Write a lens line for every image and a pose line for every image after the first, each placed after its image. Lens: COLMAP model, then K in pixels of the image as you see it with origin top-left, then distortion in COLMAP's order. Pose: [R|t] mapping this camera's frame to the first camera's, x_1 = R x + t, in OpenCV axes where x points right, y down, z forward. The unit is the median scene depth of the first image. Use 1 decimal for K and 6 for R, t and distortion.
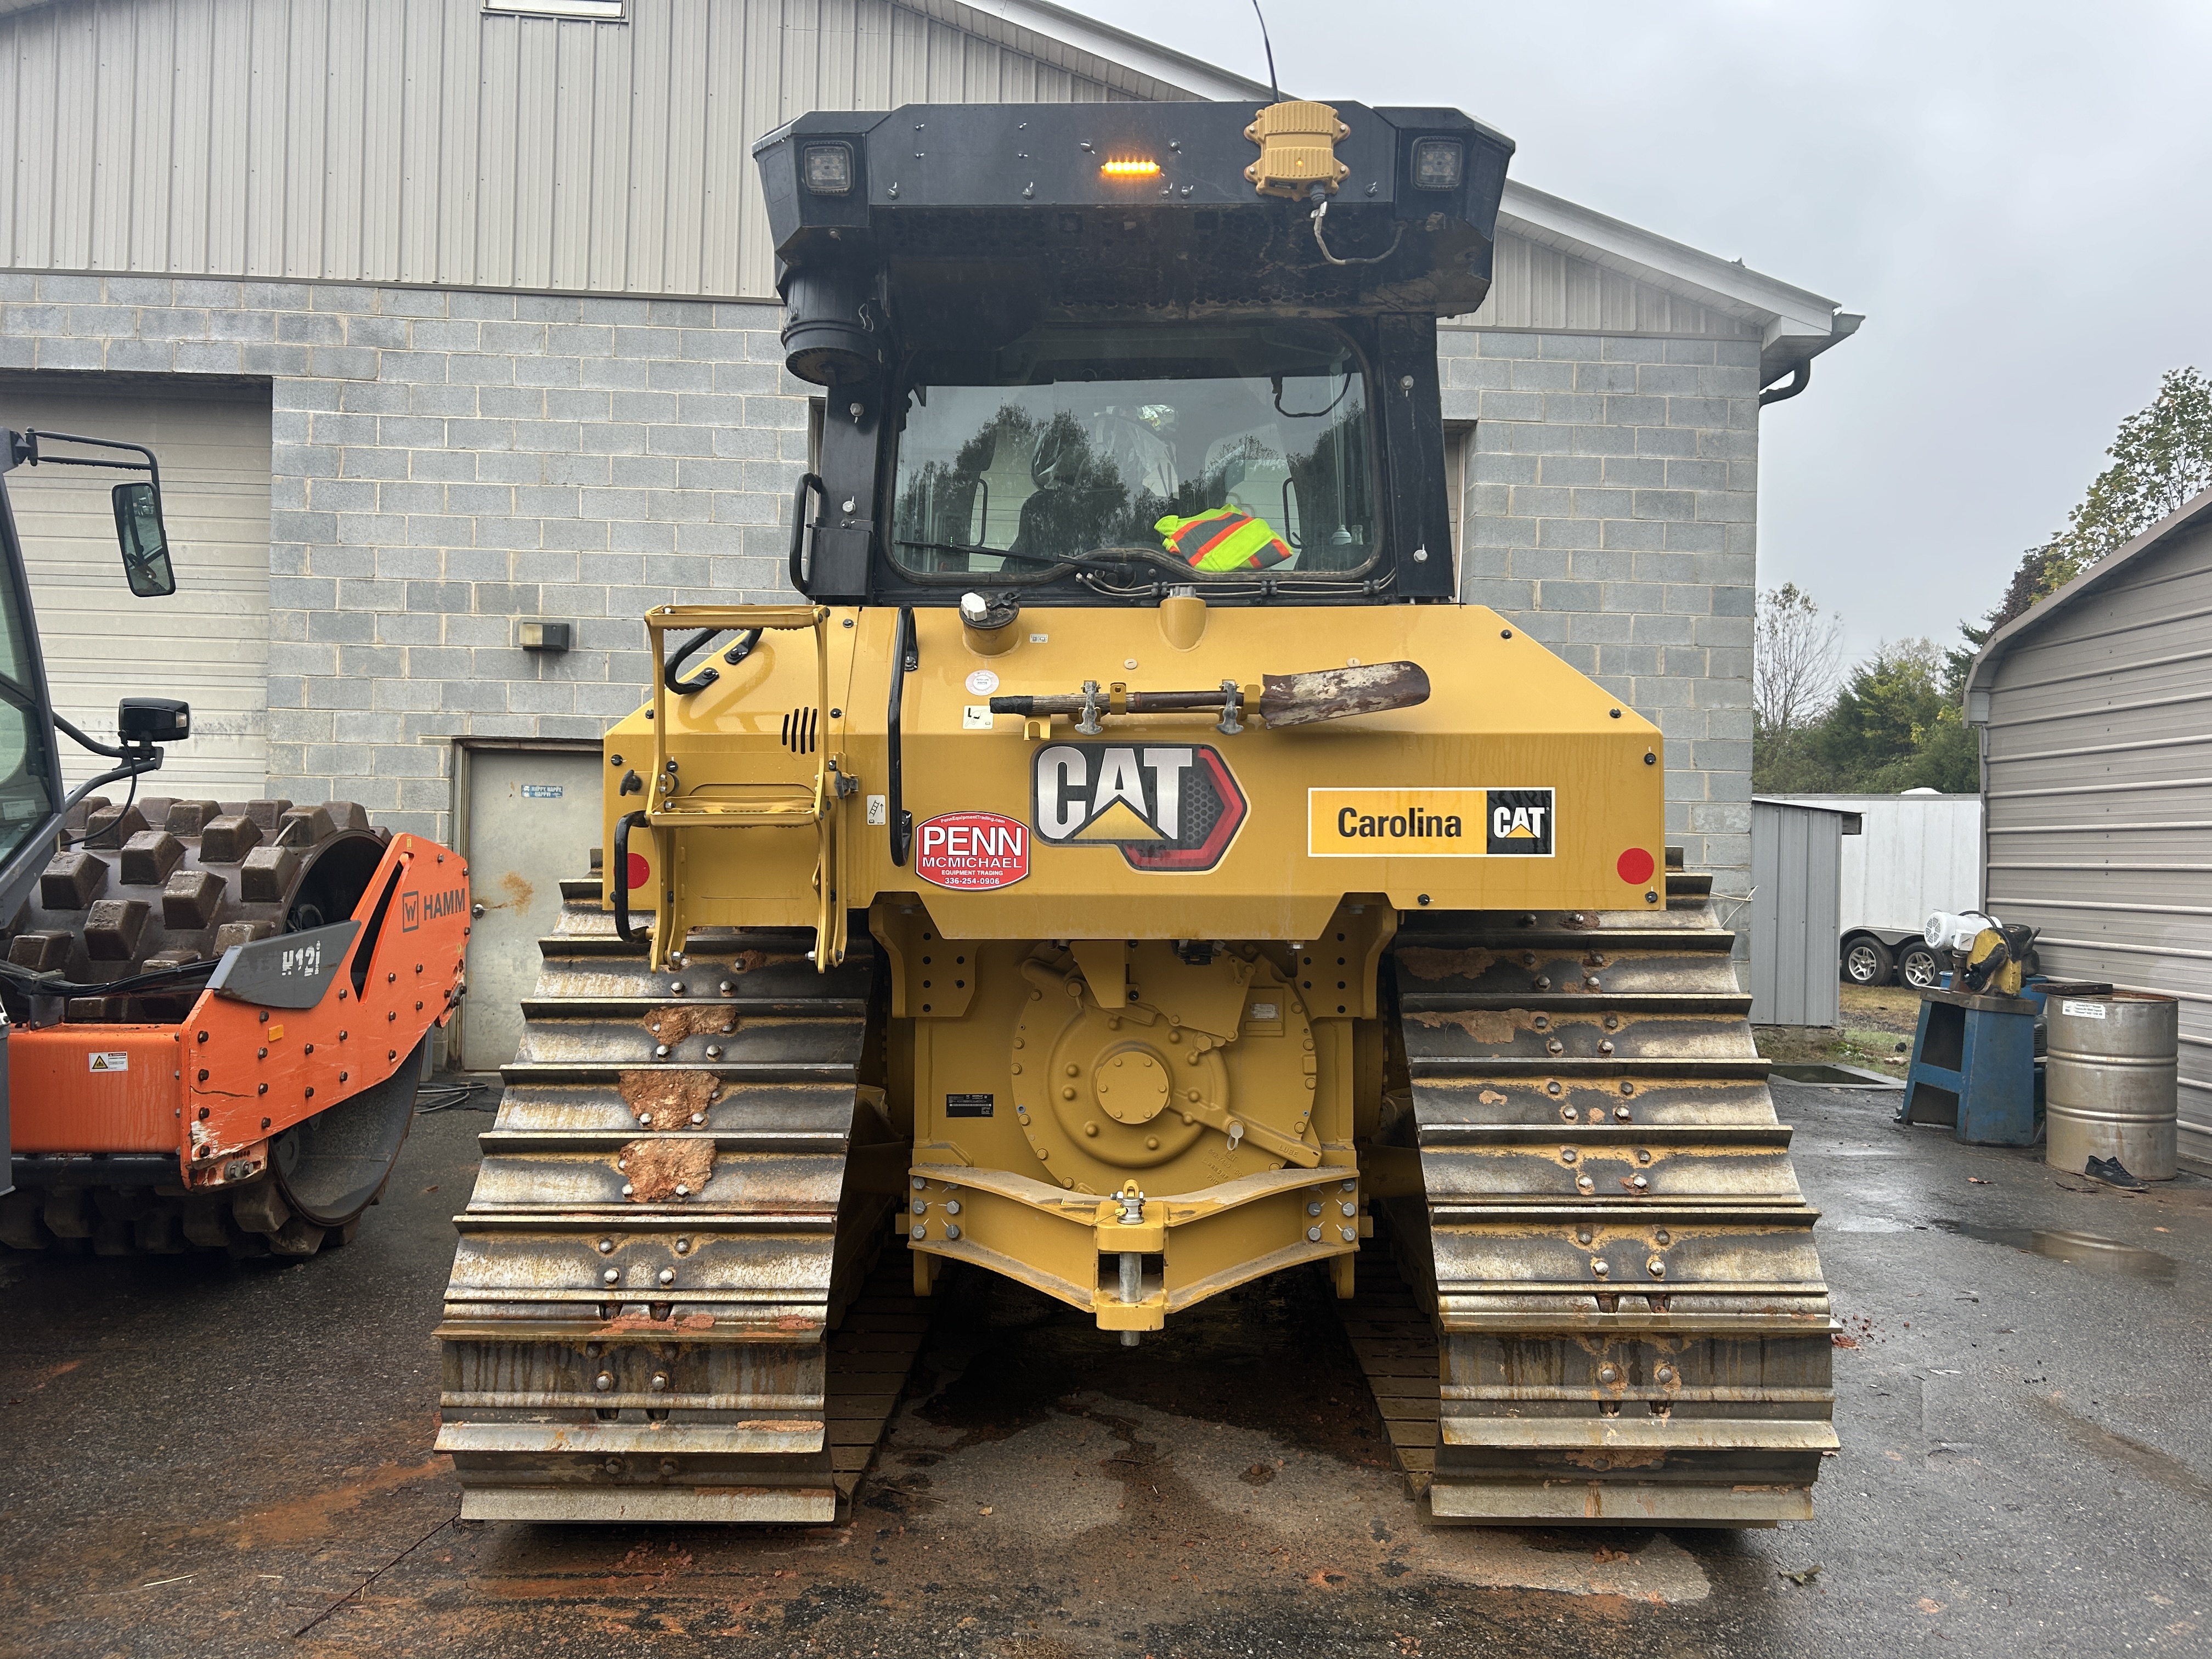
lens RADIAL K [[1669.5, 0, 1106.0], [0, 1669.5, 829.5], [0, 0, 1]] dist [0.067297, -0.124074]
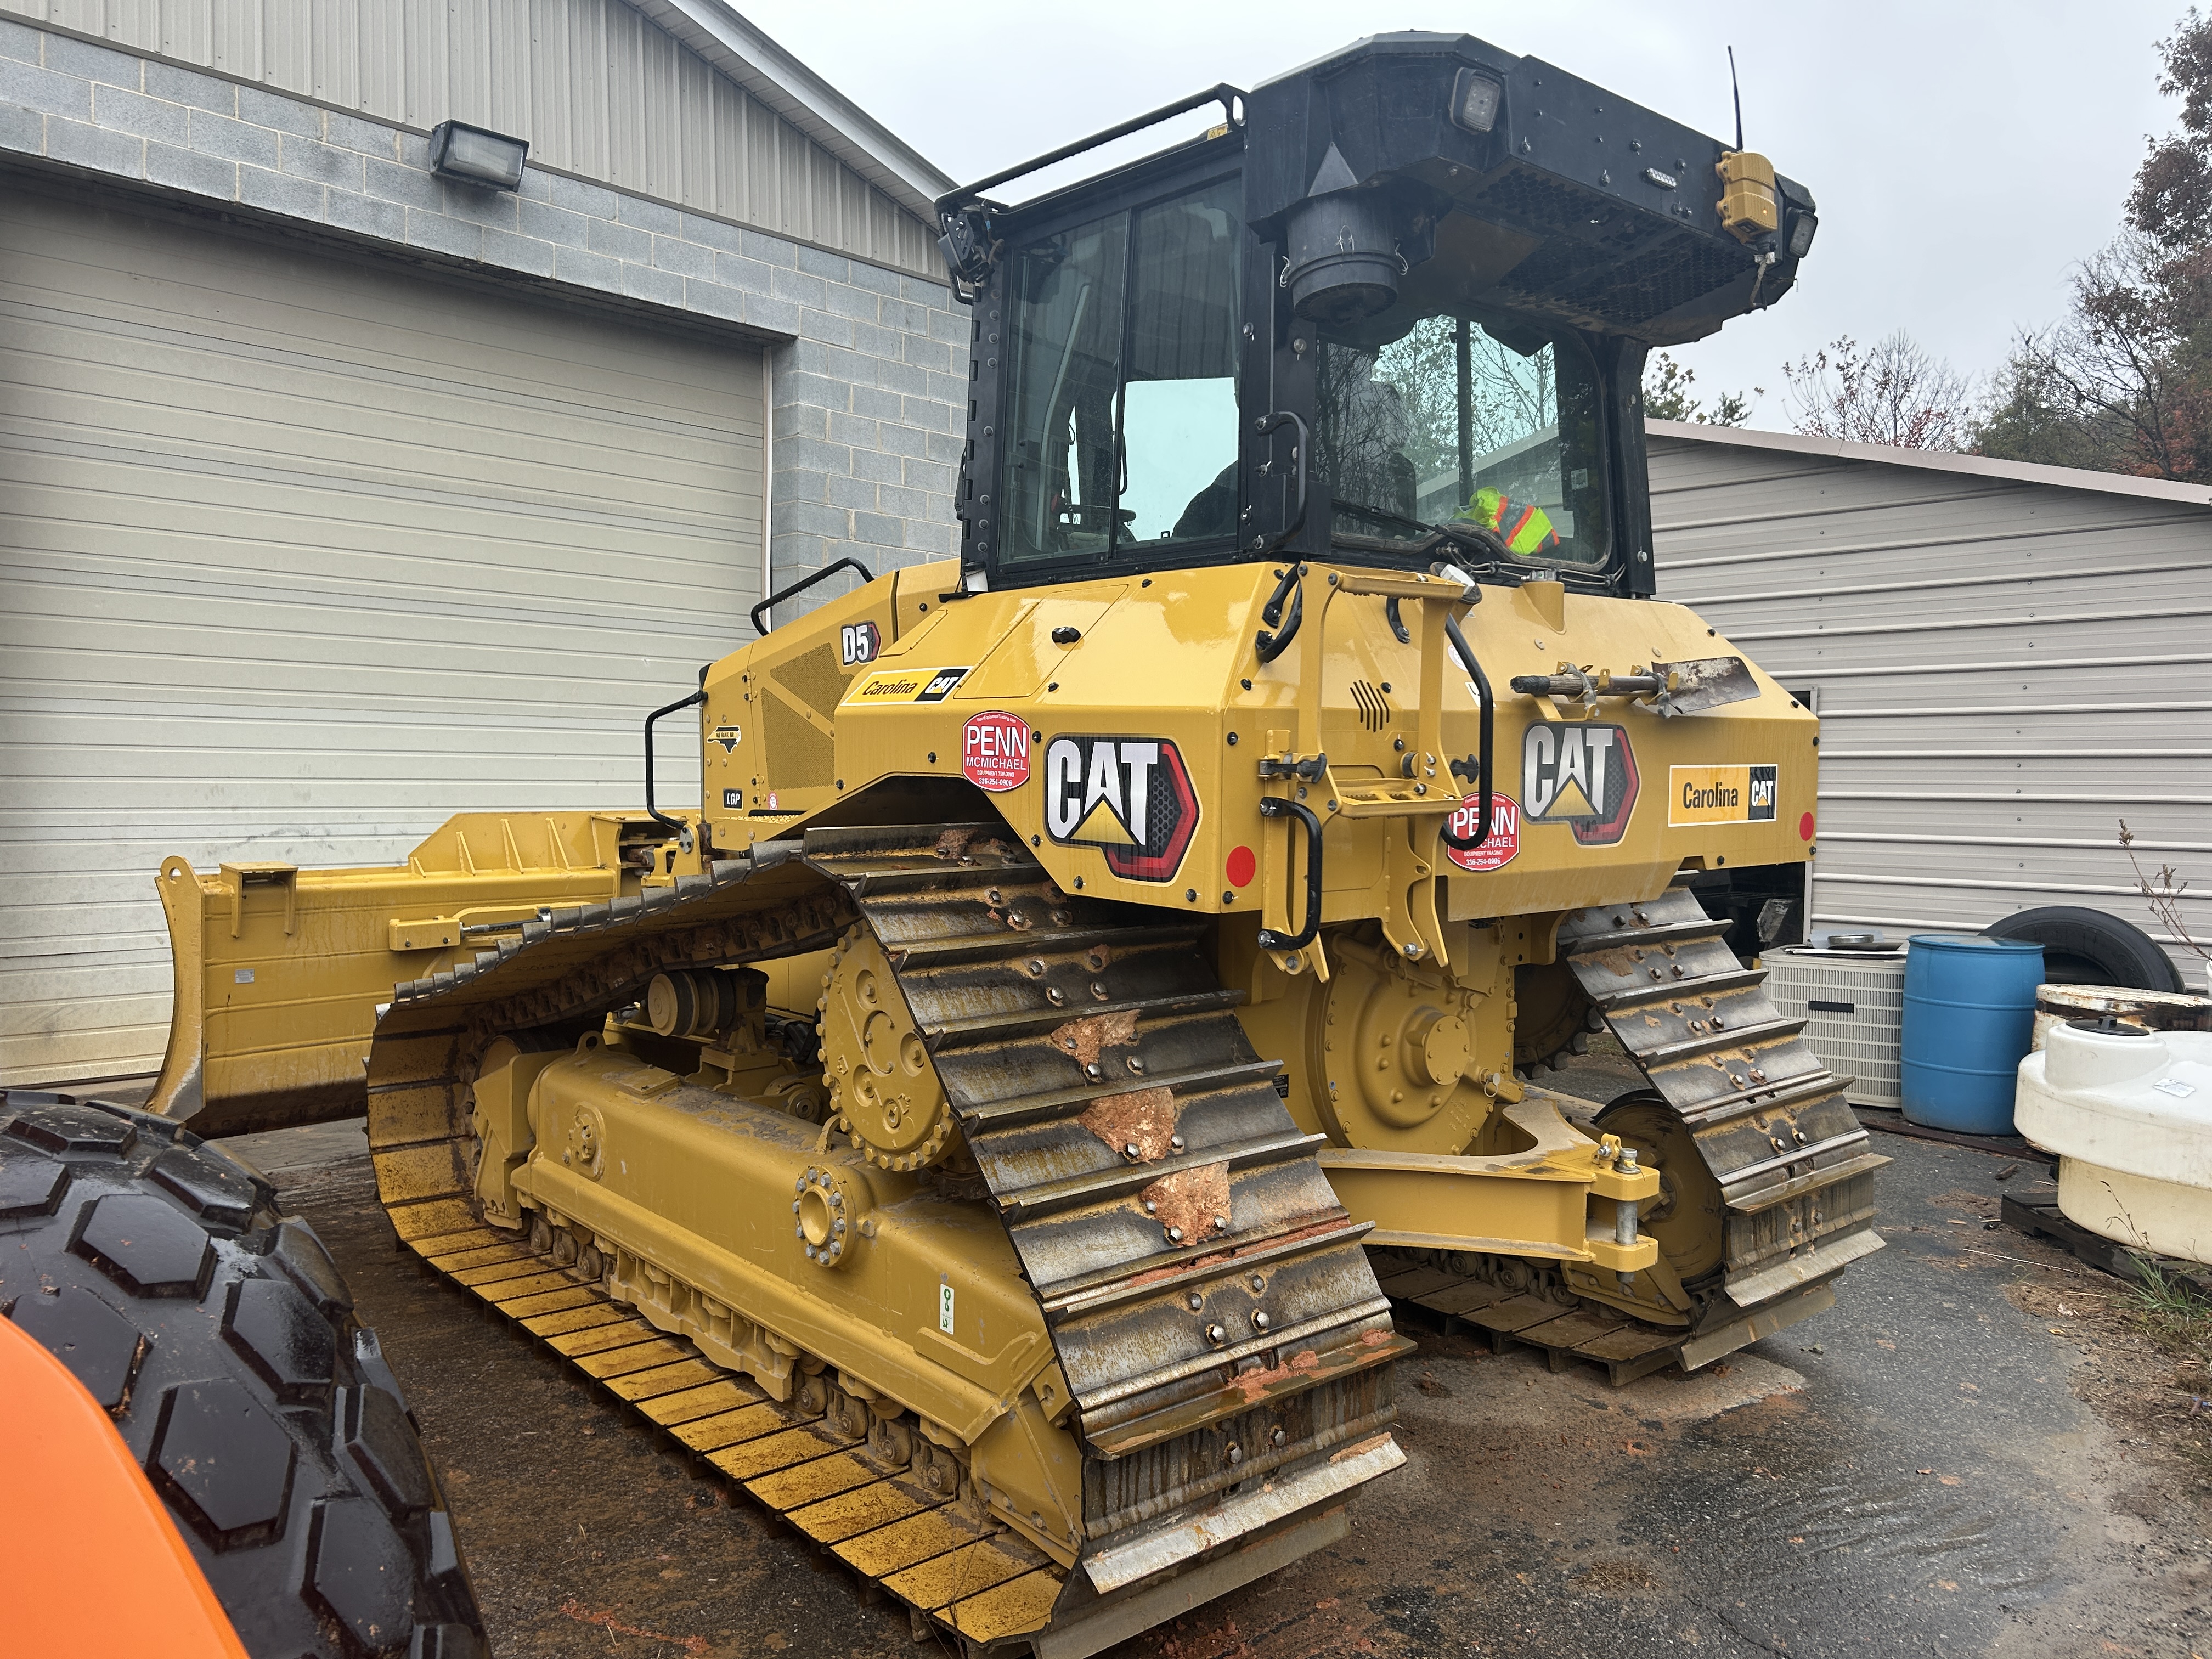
lens RADIAL K [[1669.0, 0, 1116.3], [0, 1669.0, 844.9], [0, 0, 1]] dist [0.113981, -0.261546]
pose [[0.736987, -0.036928, 0.674898, -0.907216], [-0.008569, 0.997916, 0.063960, -0.040356], [-0.675853, -0.052922, 0.735134, 0.412250]]
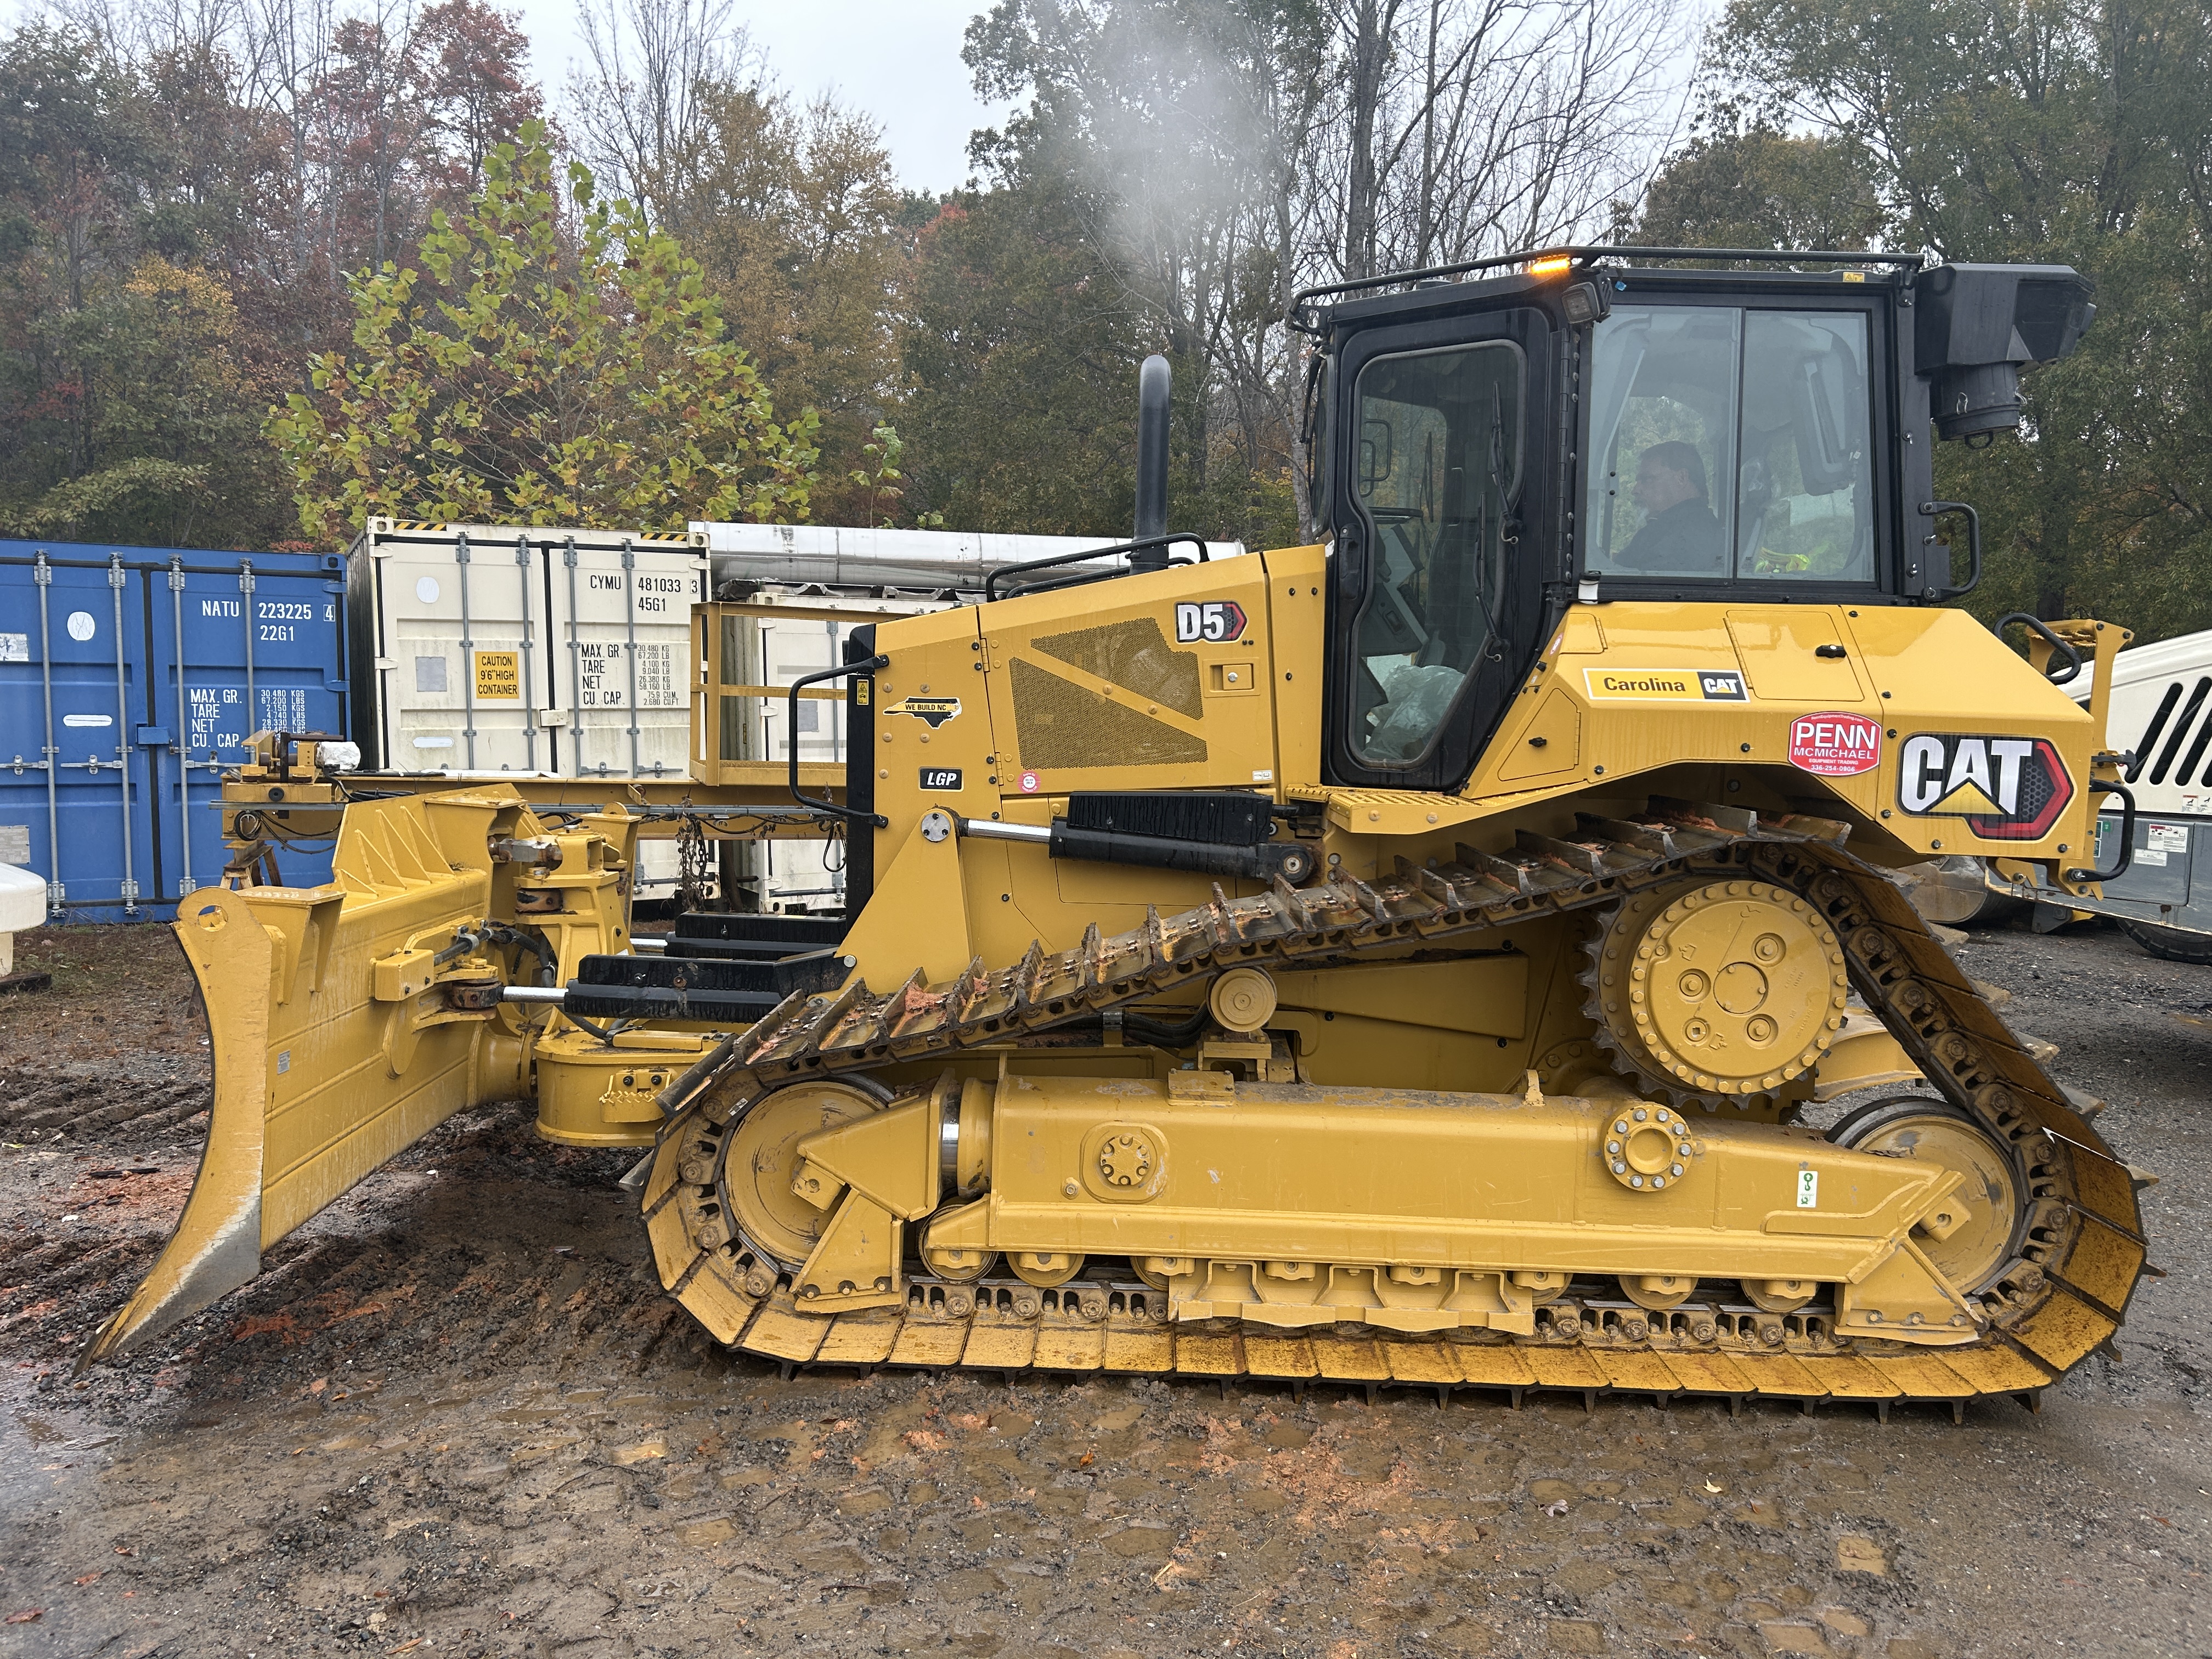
lens RADIAL K [[1638.5, 0, 1102.1], [0, 1638.5, 879.3], [0, 0, 1]] dist [0.098284, -0.209479]
pose [[-0.010663, -0.105951, 0.994314, -1.512814], [-0.028852, 0.993989, 0.105607, -0.046012], [-0.999527, -0.027562, -0.013655, 1.741678]]
